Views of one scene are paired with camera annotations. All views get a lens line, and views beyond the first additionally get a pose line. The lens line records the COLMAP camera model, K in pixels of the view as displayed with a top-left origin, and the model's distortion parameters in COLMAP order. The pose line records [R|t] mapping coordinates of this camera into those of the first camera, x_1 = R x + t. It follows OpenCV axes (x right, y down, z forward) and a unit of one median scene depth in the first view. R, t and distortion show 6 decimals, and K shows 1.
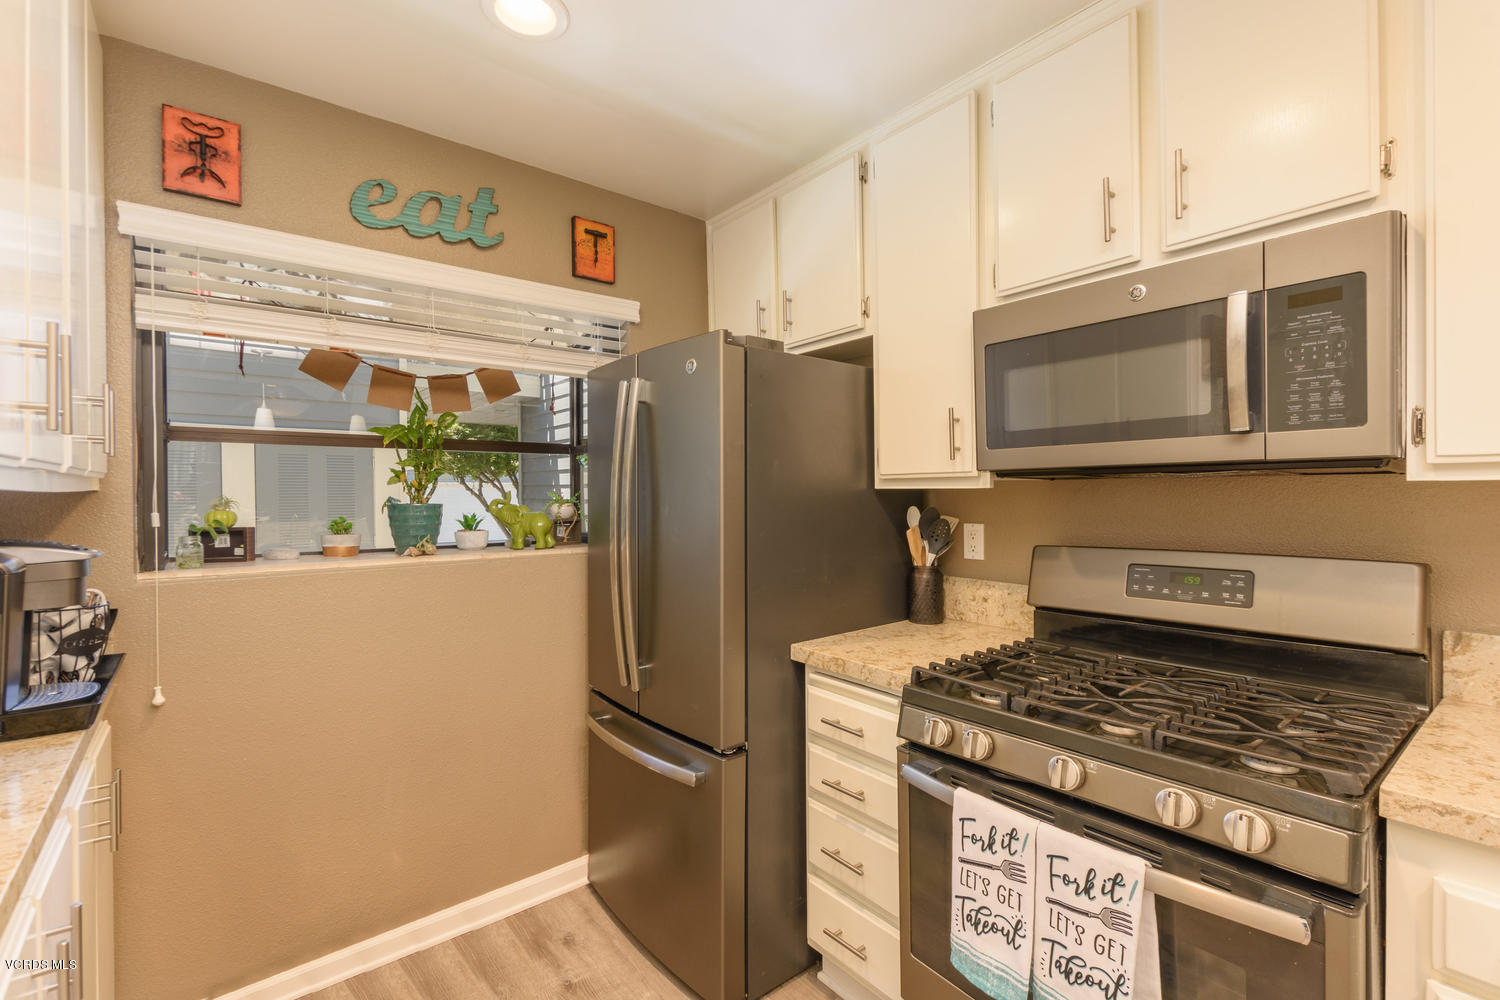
lens RADIAL K [[678.6, 0, 728.2], [0, 678.6, 493.1], [0, 0, 1]] dist [0.013775, -0.000396]
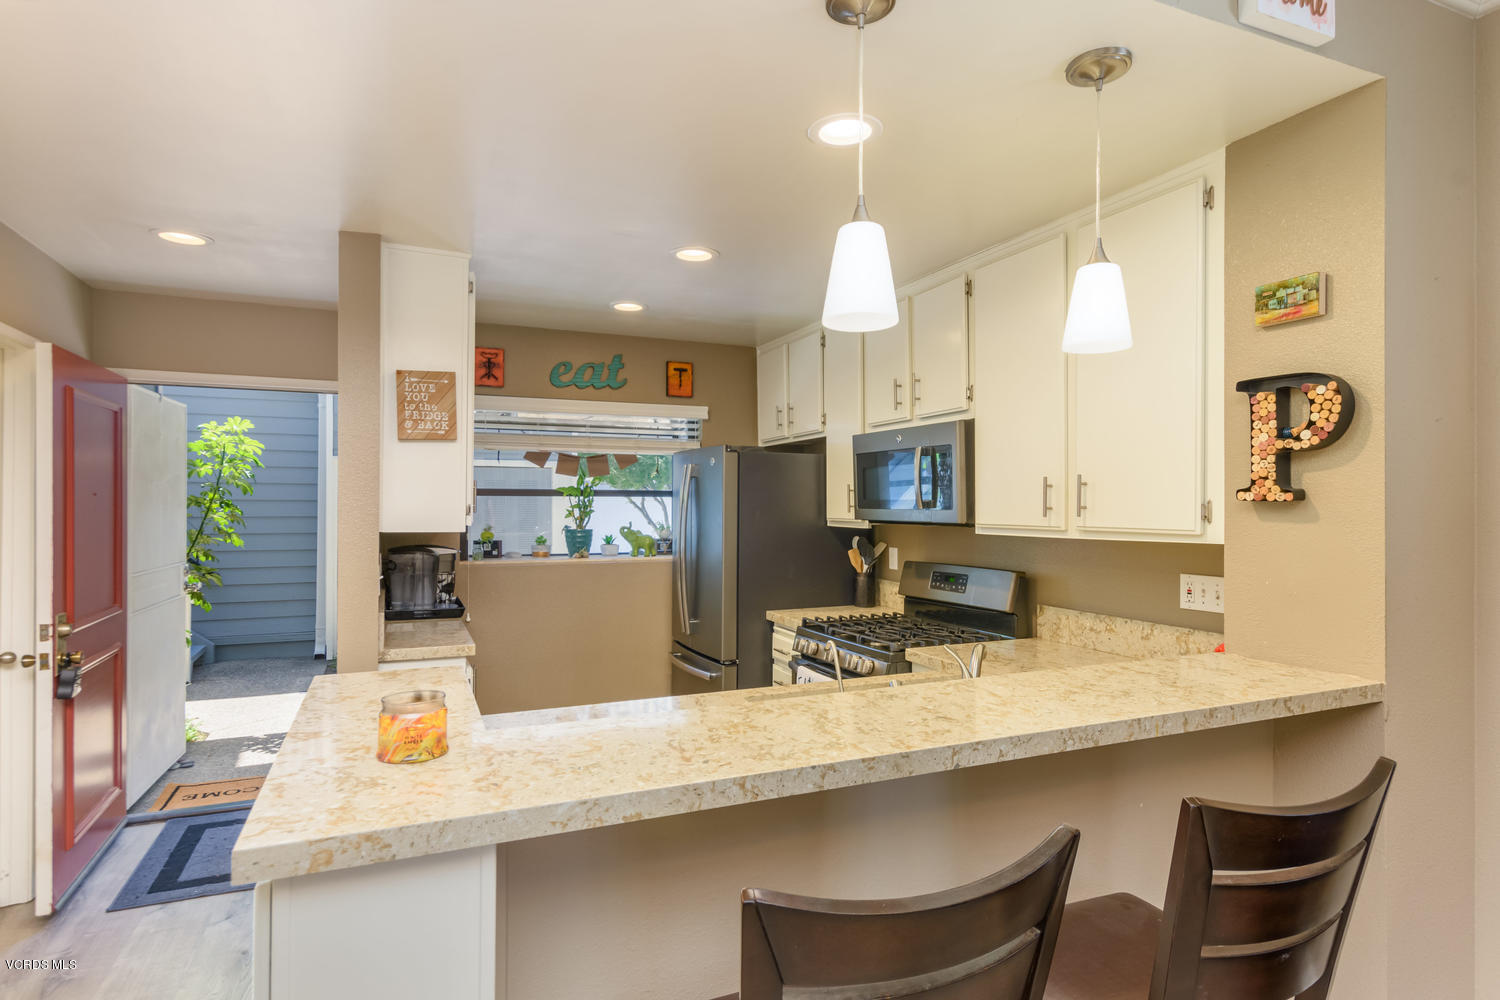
lens RADIAL K [[759.1, 0, 747.8], [0, 759.1, 500.9], [0, 0, 1]] dist [-0.000121, 0.000352]
pose [[0.975373, 0.010461, -0.220314, 0.460779], [-0.011500, 0.999928, -0.003431, -0.063158], [0.220263, 0.005880, 0.975423, -0.949840]]
